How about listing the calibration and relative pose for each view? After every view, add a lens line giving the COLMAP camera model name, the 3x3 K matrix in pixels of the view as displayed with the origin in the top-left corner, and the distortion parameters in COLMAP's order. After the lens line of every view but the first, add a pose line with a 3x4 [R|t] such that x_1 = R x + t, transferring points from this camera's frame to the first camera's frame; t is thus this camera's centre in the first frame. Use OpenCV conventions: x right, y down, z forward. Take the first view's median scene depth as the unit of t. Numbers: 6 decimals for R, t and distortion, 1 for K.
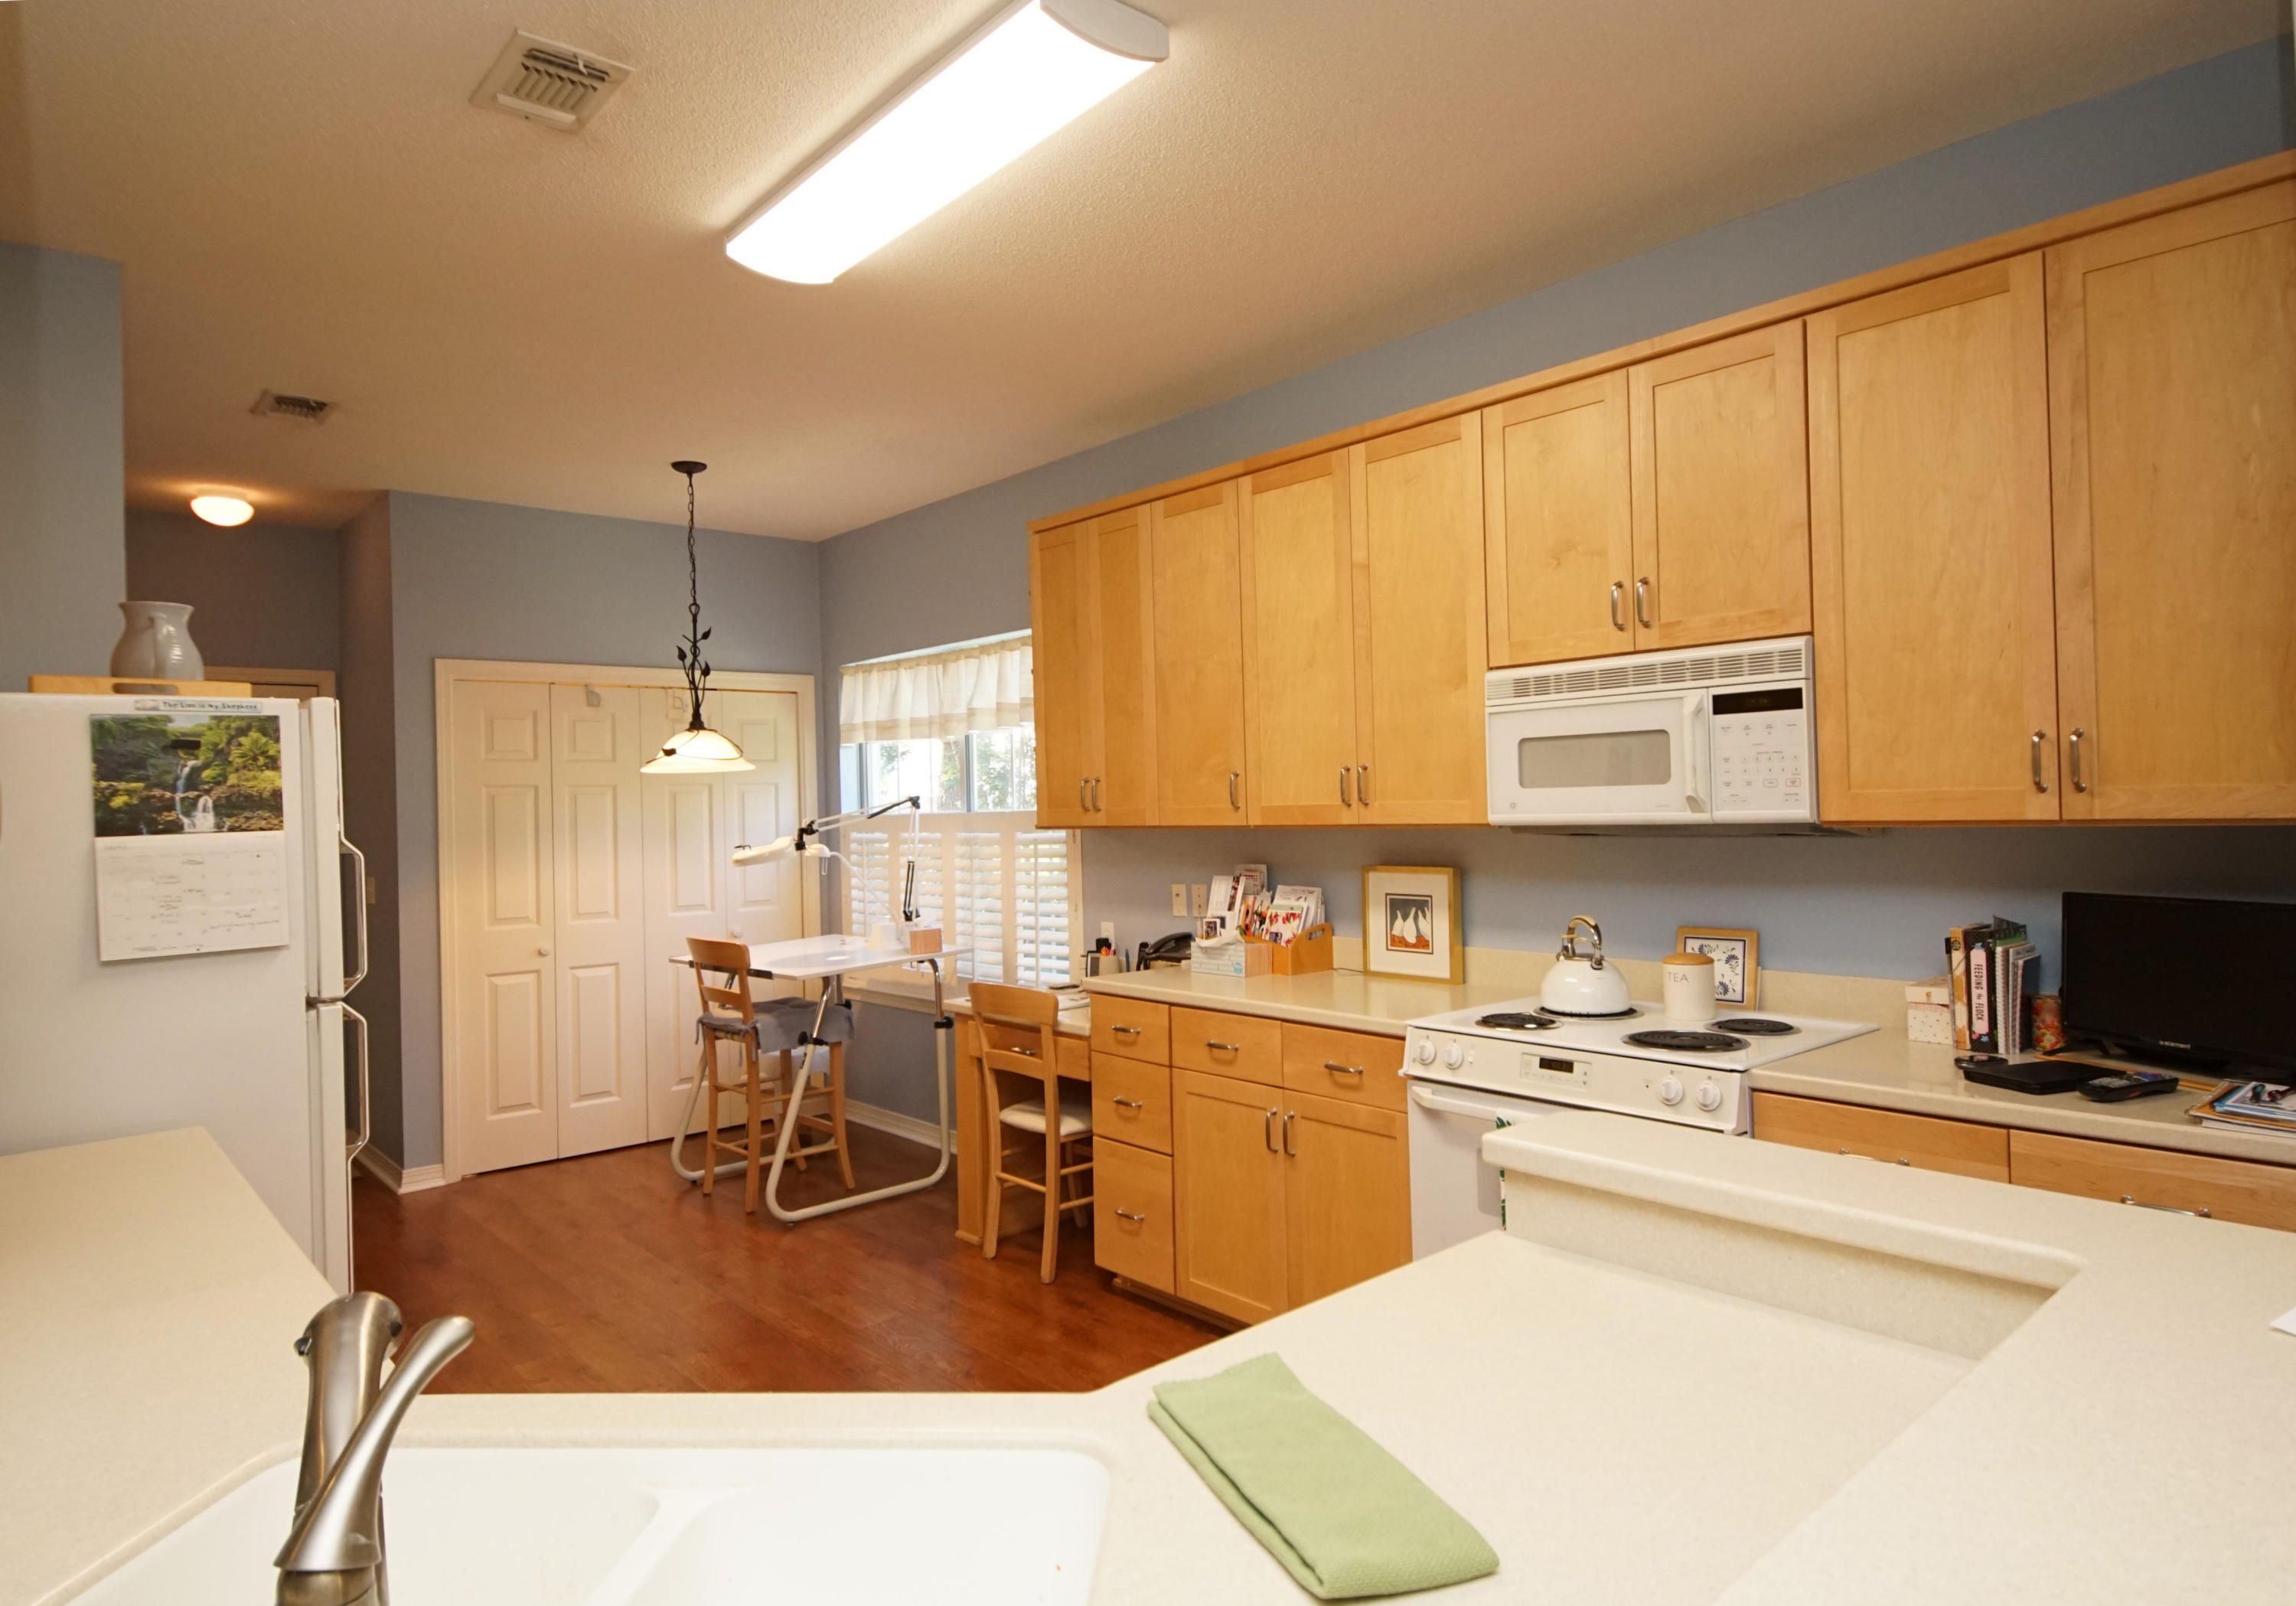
lens RADIAL K [[1348.2, 0, 1147.2], [0, 1348.2, 792.9], [0, 0, 1]] dist [0.019827, -0.001709]
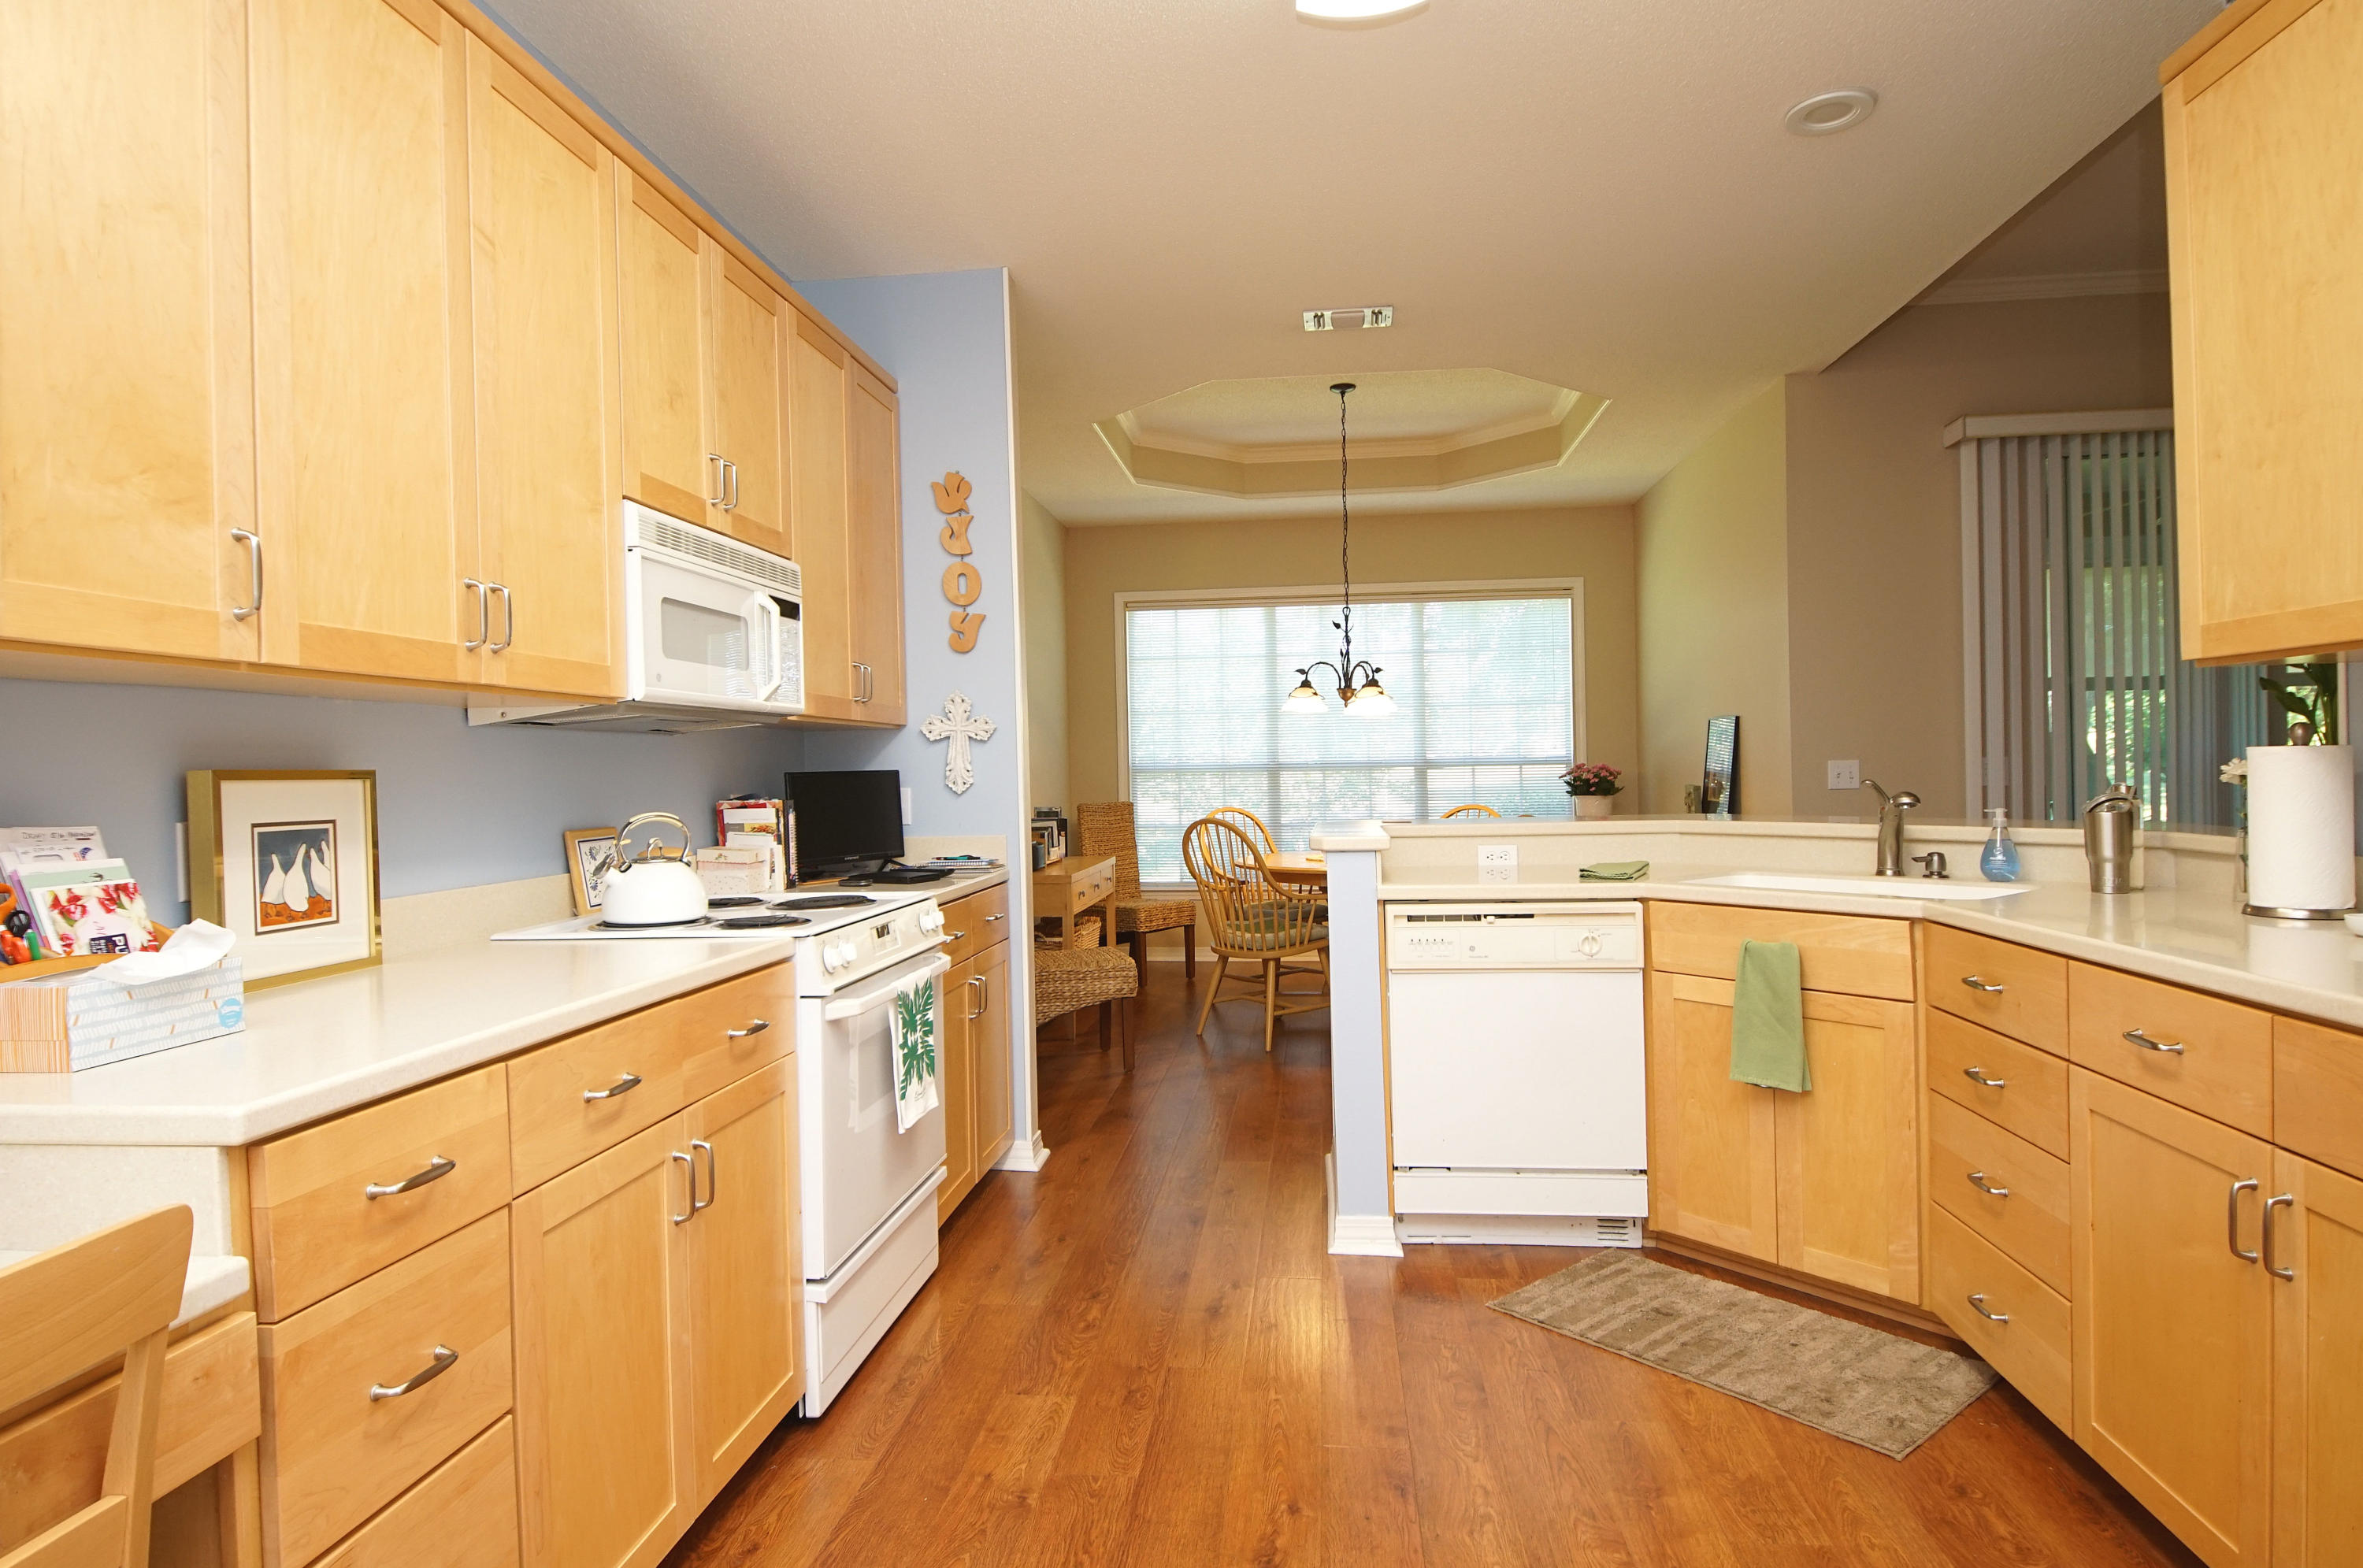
lens RADIAL K [[1353.7, 0, 1175.4], [0, 1353.7, 777.9], [0, 0, 1]] dist [0.030884, -0.000467]
pose [[-0.677290, 0.037393, 0.734766, -0.422952], [0.034976, 0.999215, -0.018611, 0.075711], [-0.734885, 0.013094, -0.678066, 1.051196]]
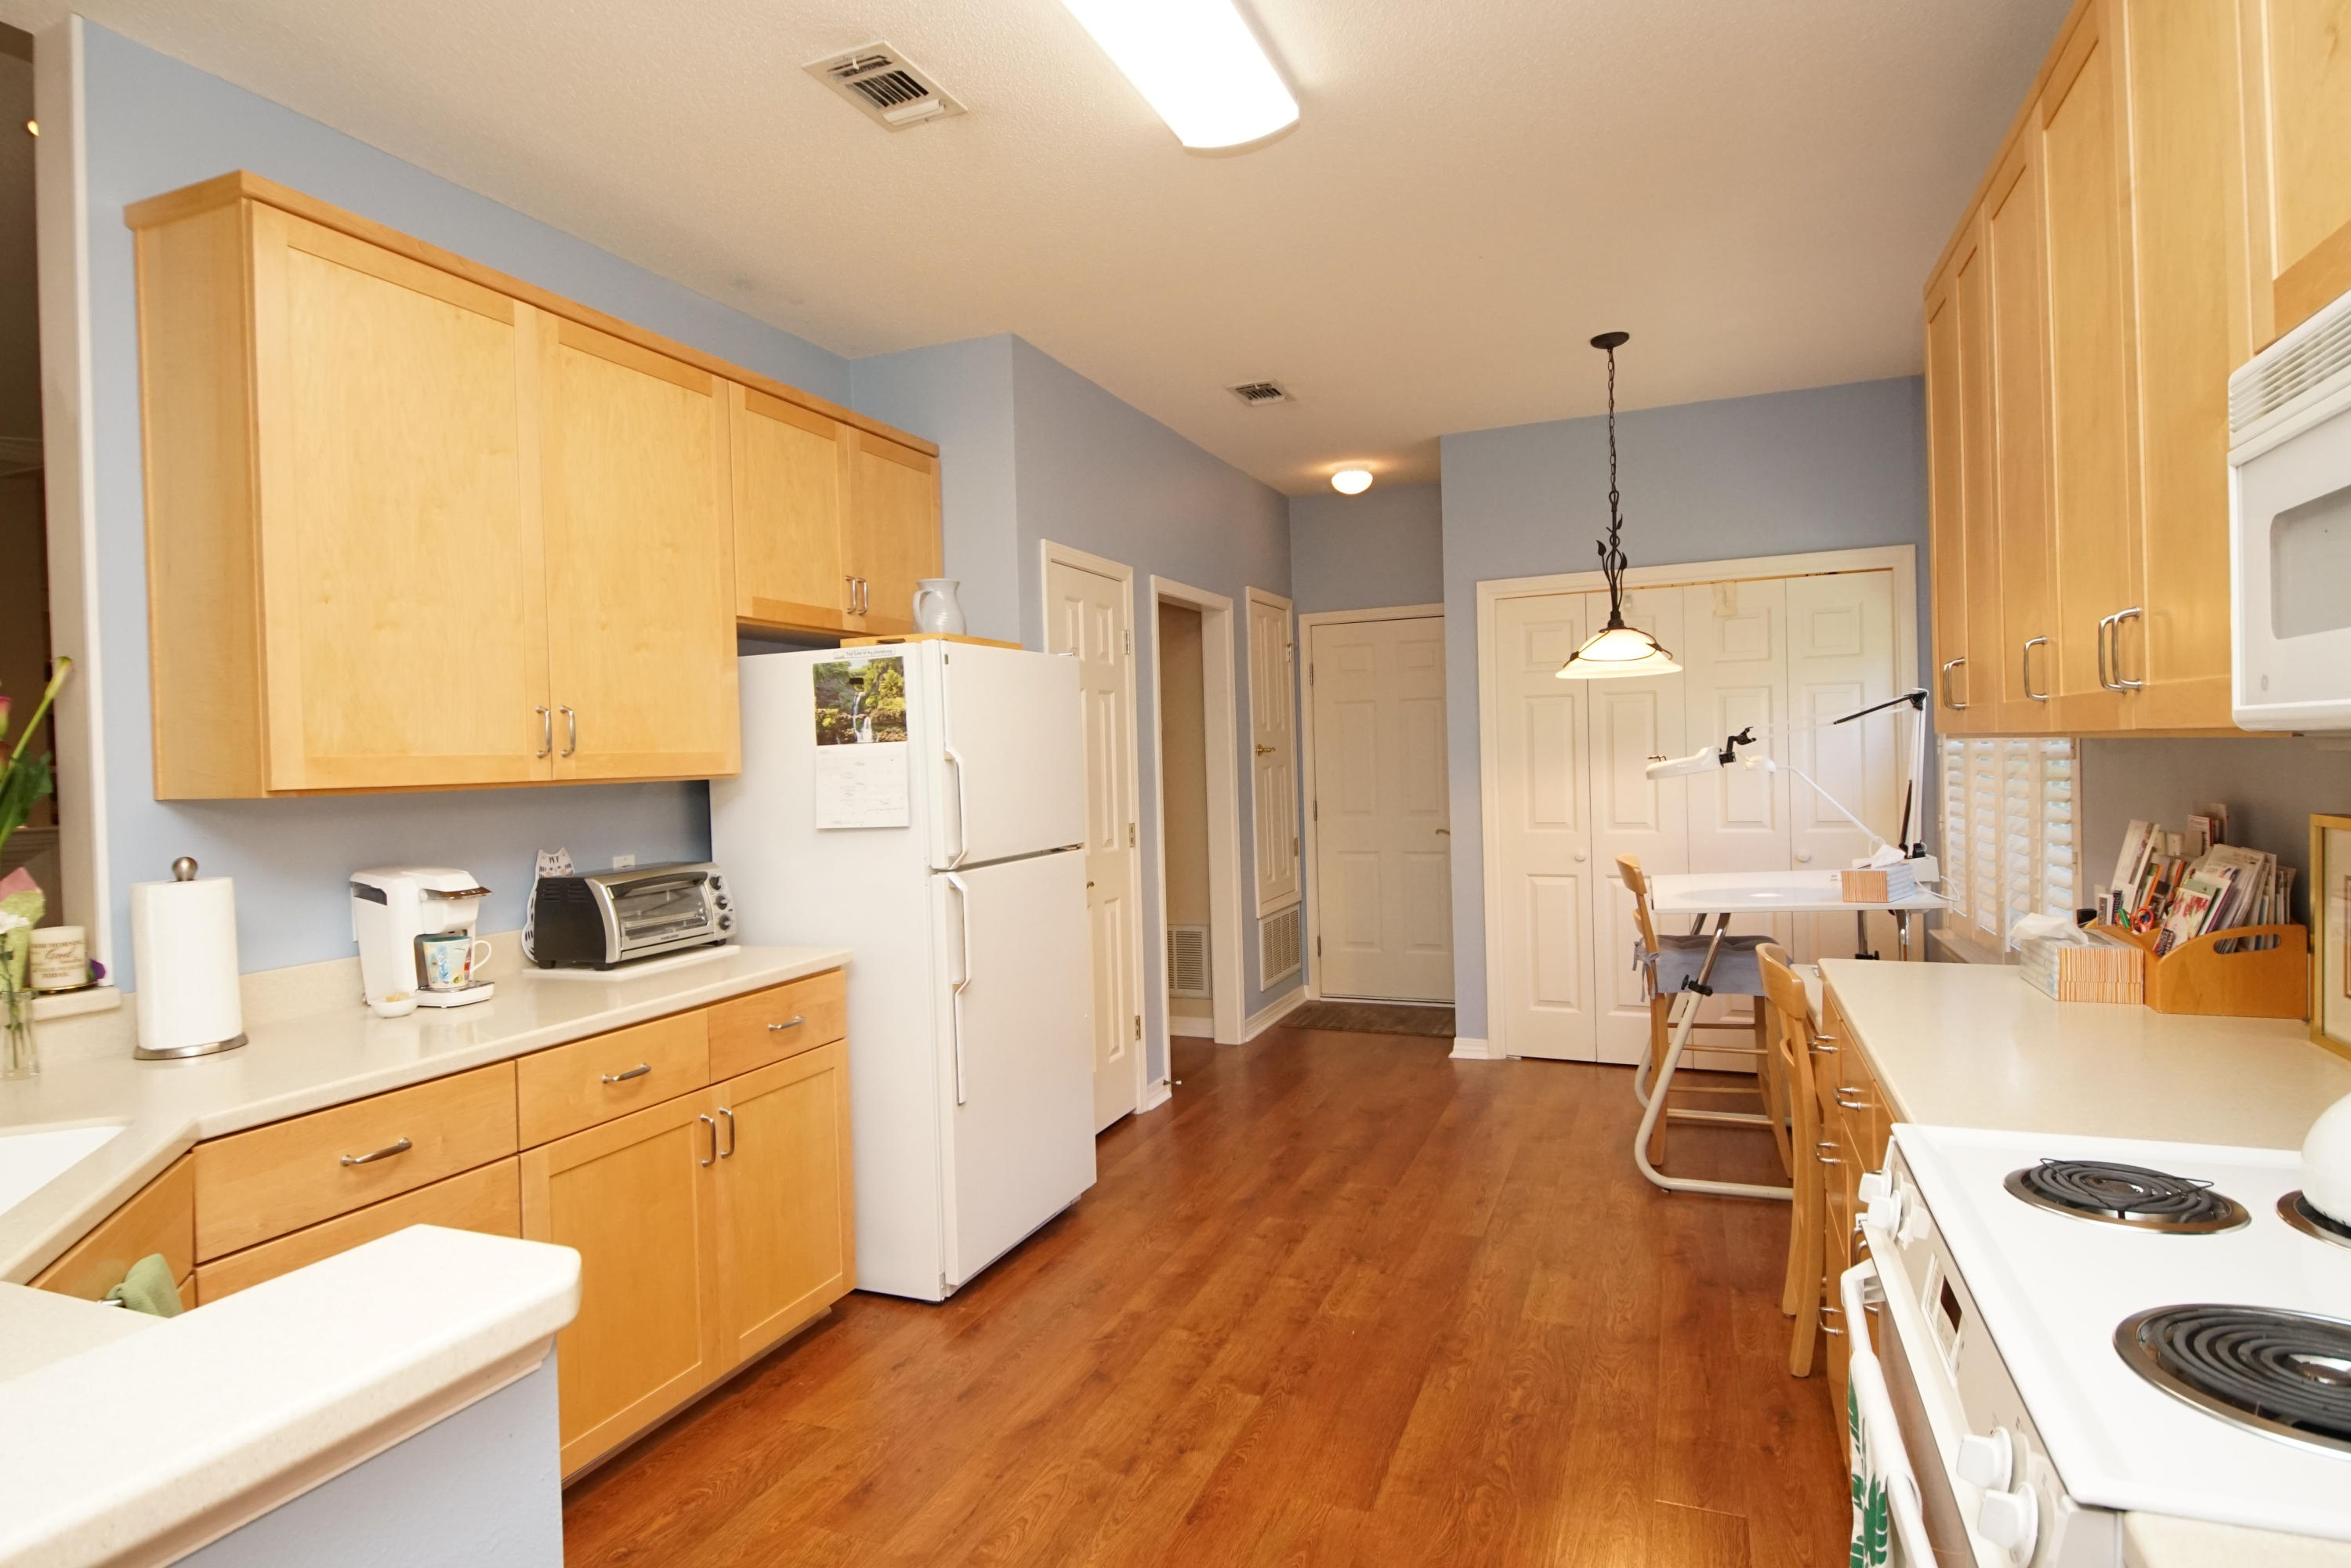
lens RADIAL K [[1258.0, 0, 1153.1], [0, 1258.0, 774.9], [0, 0, 1]] dist [0.043718, -0.045492]
pose [[0.437383, 0.026109, -0.898896, 0.374212], [0.026620, 0.998765, 0.041962, 0.009294], [0.898881, -0.042282, 0.436147, 0.420146]]
